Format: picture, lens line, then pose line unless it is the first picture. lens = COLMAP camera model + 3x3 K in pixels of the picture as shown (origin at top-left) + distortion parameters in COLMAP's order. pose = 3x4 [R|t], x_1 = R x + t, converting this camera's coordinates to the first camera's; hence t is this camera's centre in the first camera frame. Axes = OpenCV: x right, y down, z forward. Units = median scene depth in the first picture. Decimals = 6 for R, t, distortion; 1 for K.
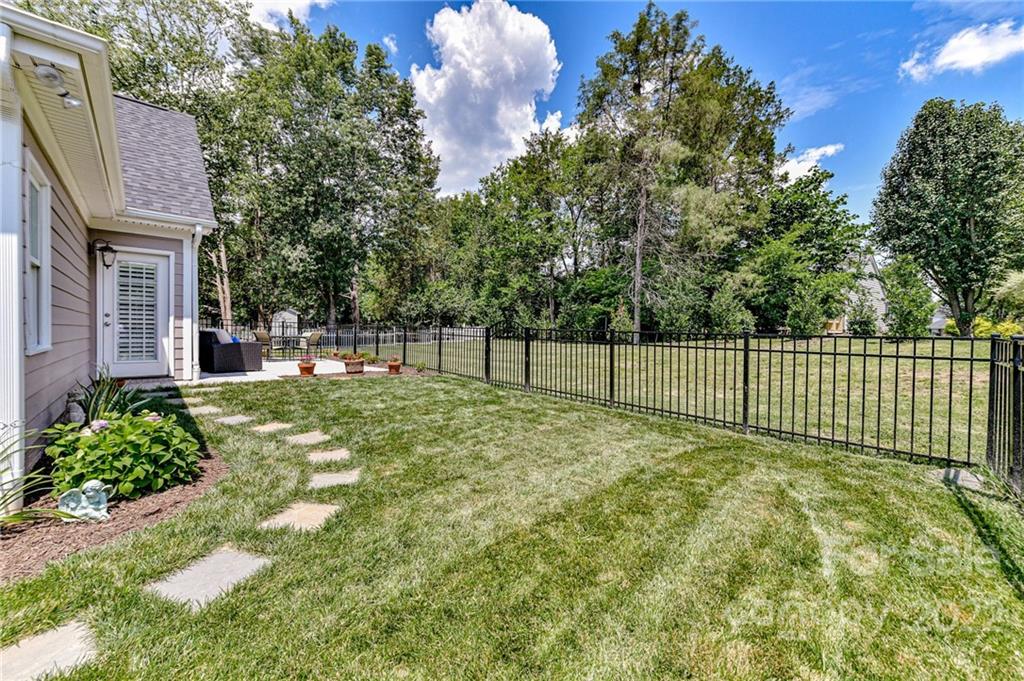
lens RADIAL K [[401.6, 0, 514.4], [0, 401.6, 334.7], [0, 0, 1]] dist [0.008070, 0.000180]
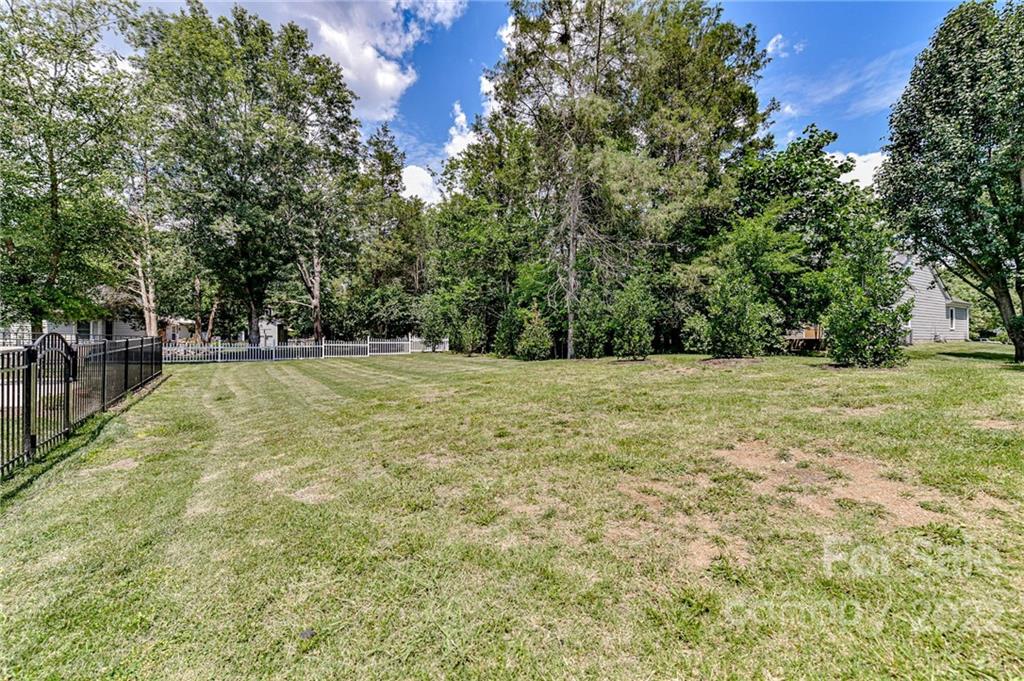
lens RADIAL K [[401.6, 0, 510.2], [0, 401.6, 339.1], [0, 0, 1]] dist [0.008070, 0.000180]
pose [[0.993243, -0.004459, -0.115965, 0.291104], [0.003460, 0.999955, -0.008820, -0.007907], [0.115999, 0.008359, 0.993214, 0.193095]]
